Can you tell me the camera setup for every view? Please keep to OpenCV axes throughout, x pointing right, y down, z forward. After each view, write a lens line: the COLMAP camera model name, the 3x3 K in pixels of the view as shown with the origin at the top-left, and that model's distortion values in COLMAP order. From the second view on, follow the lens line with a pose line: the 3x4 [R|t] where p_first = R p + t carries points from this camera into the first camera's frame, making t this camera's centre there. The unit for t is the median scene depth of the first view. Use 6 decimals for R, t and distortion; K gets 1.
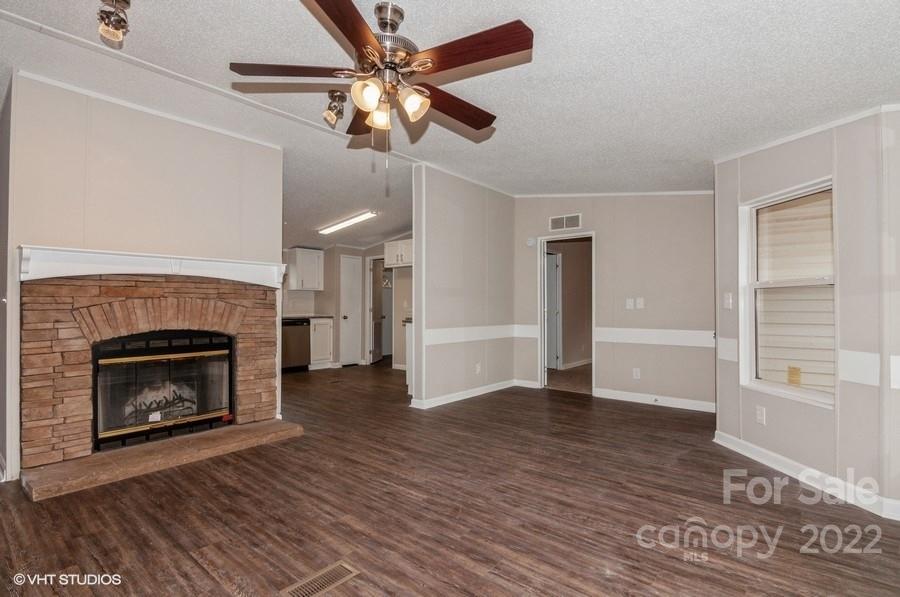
lens RADIAL K [[446.6, 0, 449.4], [0, 446.6, 302.4], [0, 0, 1]] dist [0.026181, 0.000316]
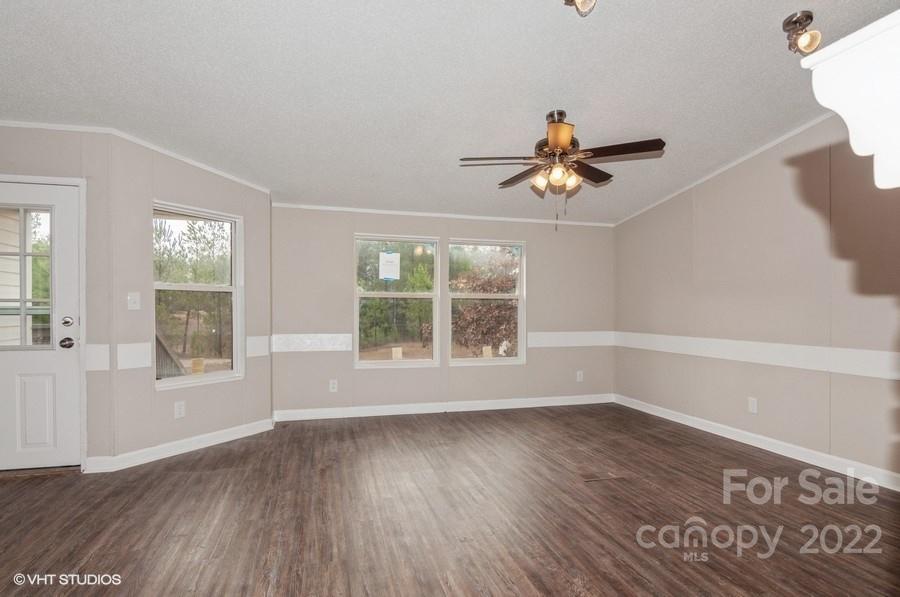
lens RADIAL K [[472.4, 0, 448.8], [0, 472.4, 307.3], [0, 0, 1]] dist [0.006624, 0.000186]
pose [[-0.828787, -0.001807, 0.559561, -0.549081], [-0.010098, 0.999880, -0.011728, 0.018834], [-0.559472, -0.015370, -0.828706, 1.892826]]
